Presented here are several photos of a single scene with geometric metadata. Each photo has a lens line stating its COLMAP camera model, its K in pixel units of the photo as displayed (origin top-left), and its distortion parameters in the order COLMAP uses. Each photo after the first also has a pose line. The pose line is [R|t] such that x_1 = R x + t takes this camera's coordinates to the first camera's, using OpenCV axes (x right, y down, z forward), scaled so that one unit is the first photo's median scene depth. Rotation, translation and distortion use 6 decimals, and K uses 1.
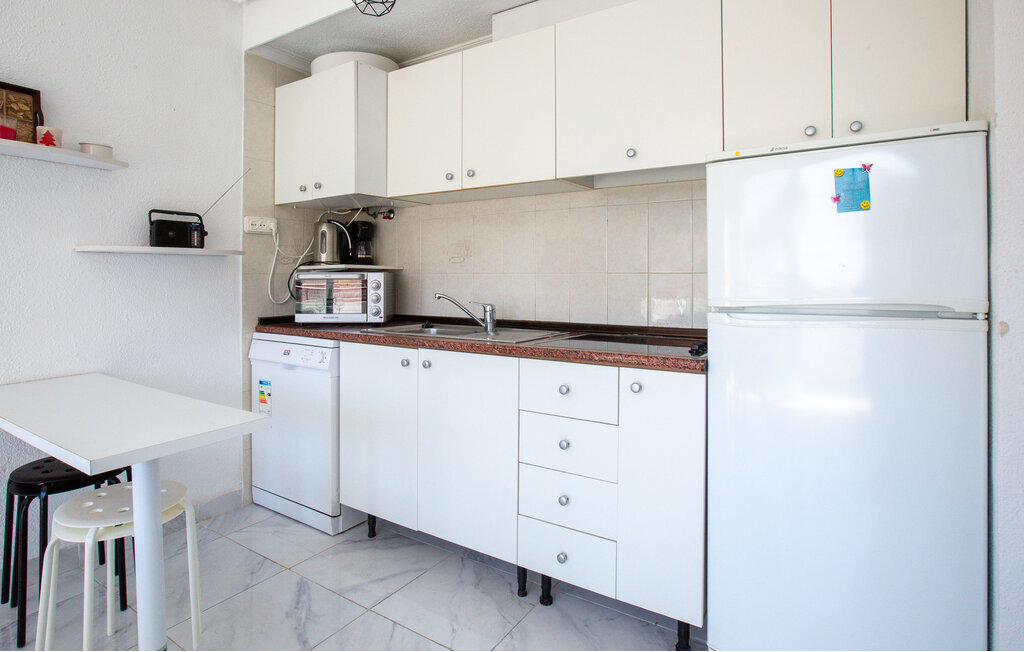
lens RADIAL K [[512.5, 0, 532.4], [0, 512.5, 274.2], [0, 0, 1]] dist [-0.001796, 0.000706]
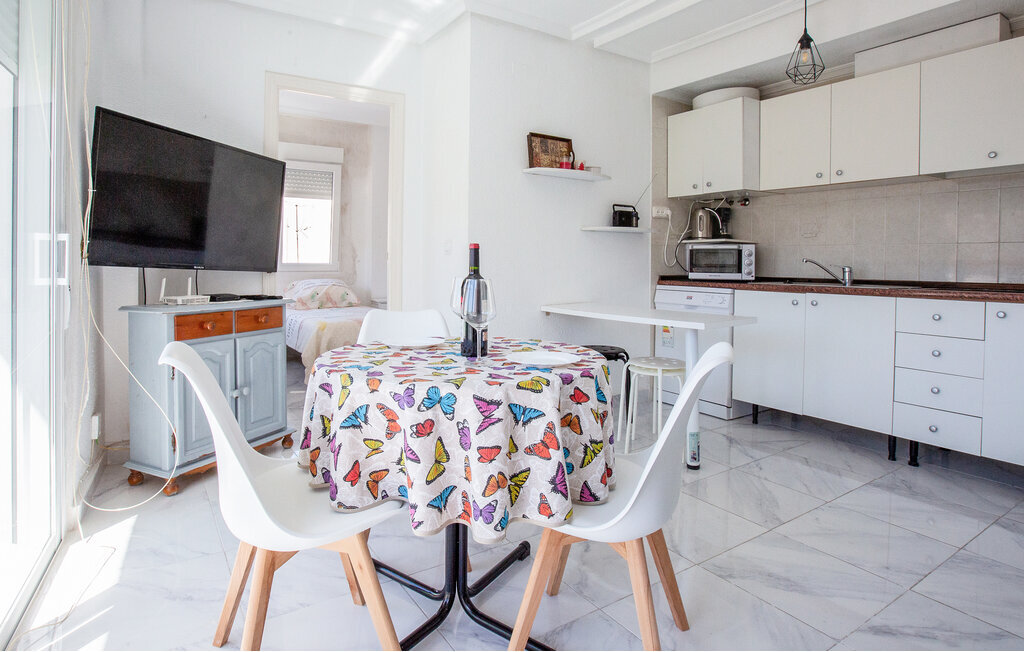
lens RADIAL K [[538.8, 0, 510.0], [0, 538.8, 270.9], [0, 0, 1]] dist [-0.044227, 0.000969]
pose [[0.907389, 0.021035, -0.419766, -0.285448], [-0.012313, 0.999649, 0.023477, 0.043337], [0.420112, -0.016134, 0.907329, -0.600260]]
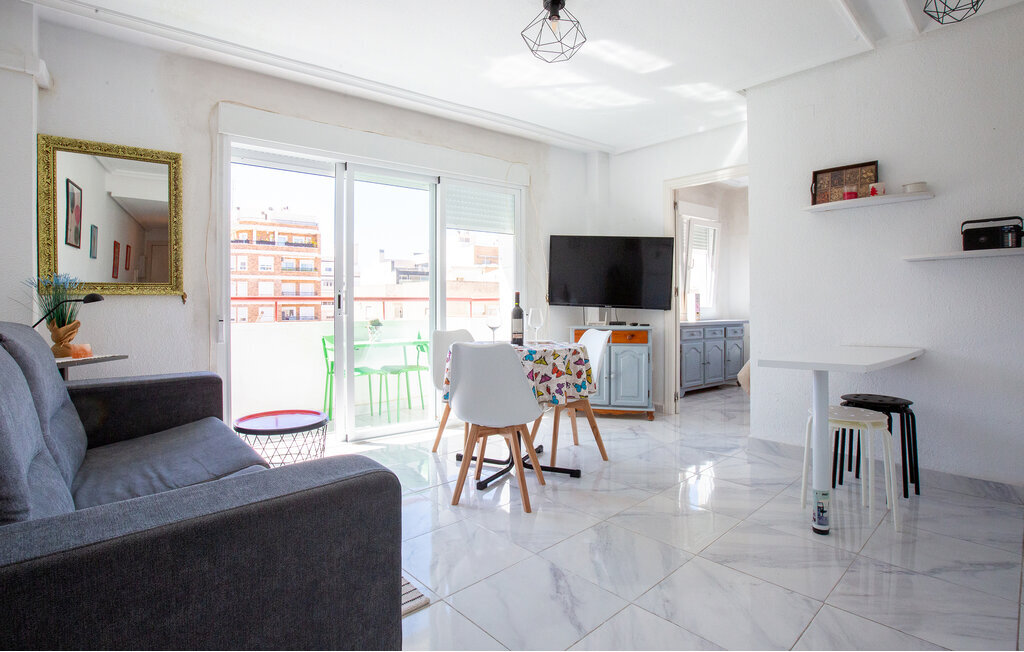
lens RADIAL K [[518.7, 0, 504.9], [0, 518.7, 298.5], [0, 0, 1]] dist [-0.041719, -0.000413]
pose [[-0.272745, -0.003616, -0.962079, 0.622614], [0.009586, 0.999933, -0.006476, 0.049012], [0.962039, -0.010989, -0.272692, 0.230639]]
